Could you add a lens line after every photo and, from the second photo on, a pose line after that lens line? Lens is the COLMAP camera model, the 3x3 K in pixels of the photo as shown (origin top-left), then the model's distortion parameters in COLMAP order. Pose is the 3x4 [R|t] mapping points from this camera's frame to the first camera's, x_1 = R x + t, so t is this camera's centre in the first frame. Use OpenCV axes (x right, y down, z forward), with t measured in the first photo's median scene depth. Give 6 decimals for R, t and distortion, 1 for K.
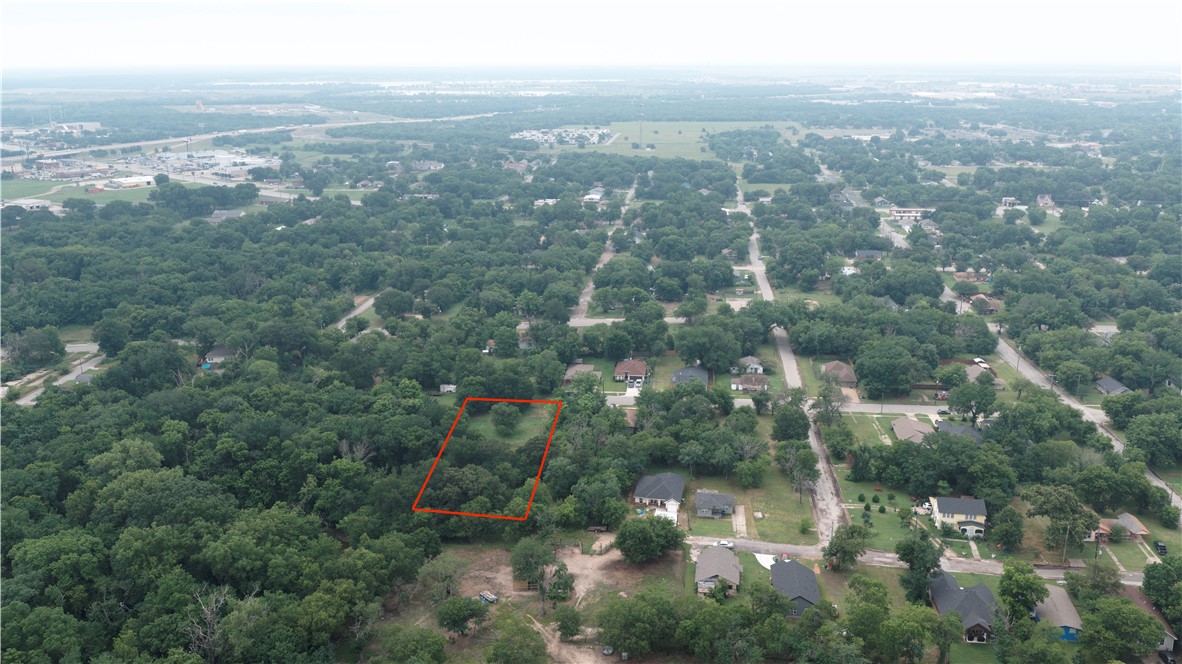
lens RADIAL K [[978.7, 0, 591.0], [0, 978.7, 332.0], [0, 0, 1]] dist [0.029099, -0.073996]
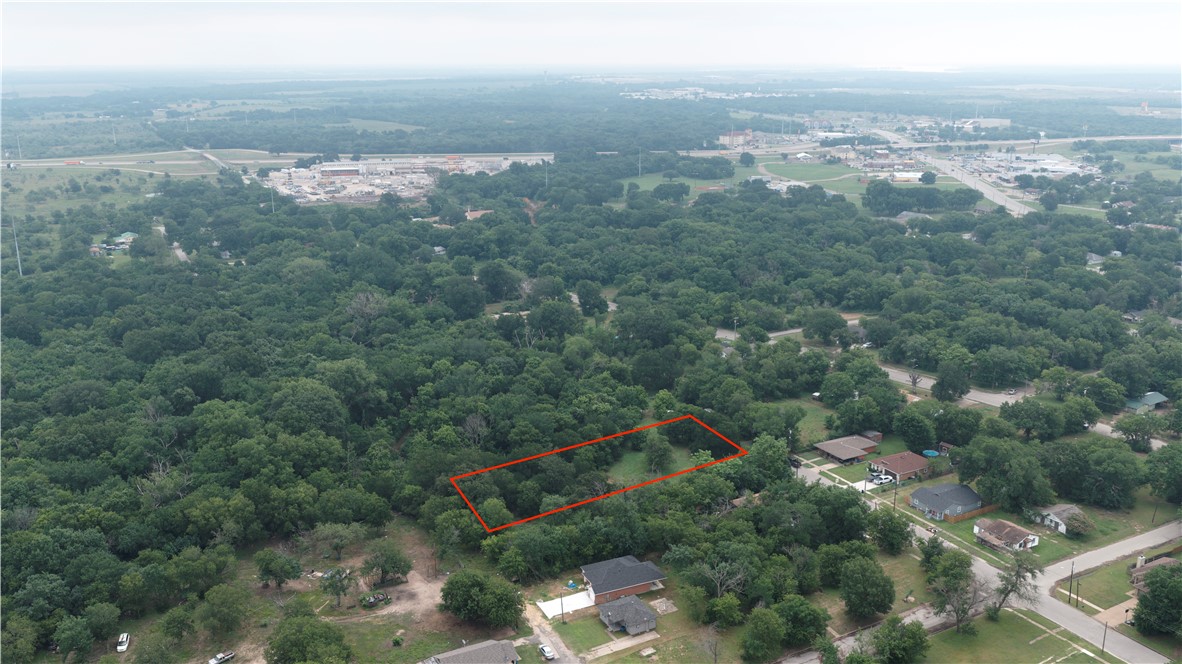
lens RADIAL K [[978.7, 0, 591.0], [0, 978.7, 332.0], [0, 0, 1]] dist [0.029099, -0.073996]
pose [[0.563430, 0.221969, -0.795787, 0.152295], [-0.219883, 0.968779, 0.114541, -0.029647], [0.796365, 0.110444, 0.594646, 0.102431]]
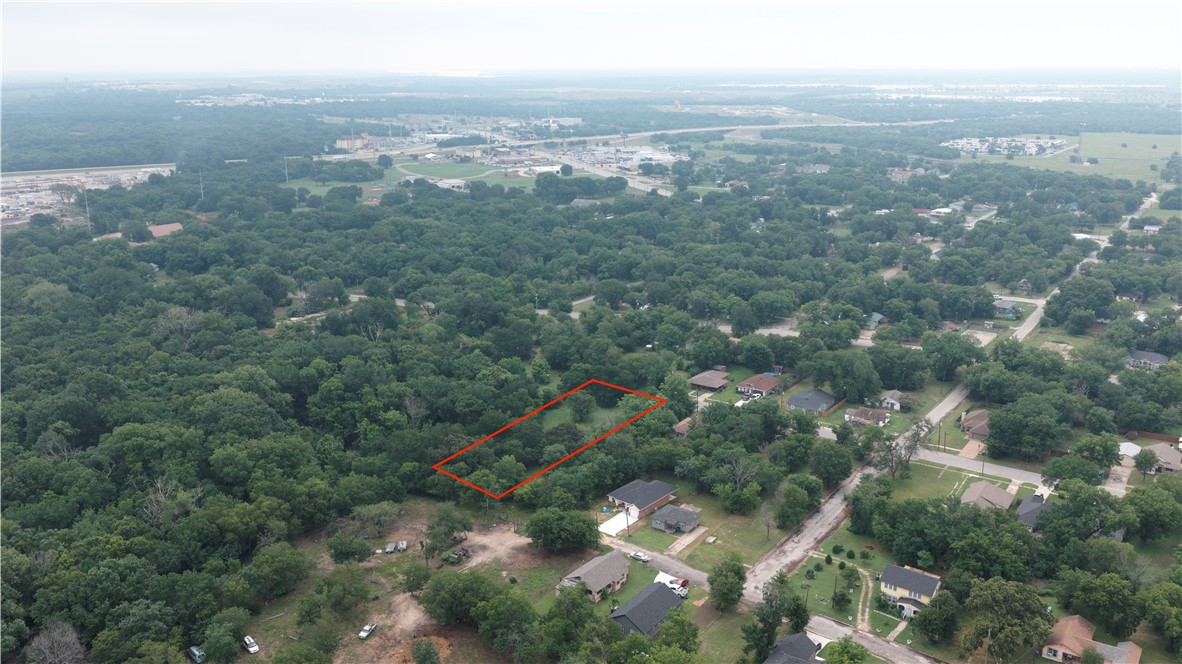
lens RADIAL K [[978.7, 0, 591.0], [0, 978.7, 332.0], [0, 0, 1]] dist [0.029099, -0.073996]
pose [[0.871201, 0.129225, -0.473613, 0.106892], [-0.130375, 0.990993, 0.030570, -0.006096], [0.473297, 0.035115, 0.880203, 0.020440]]
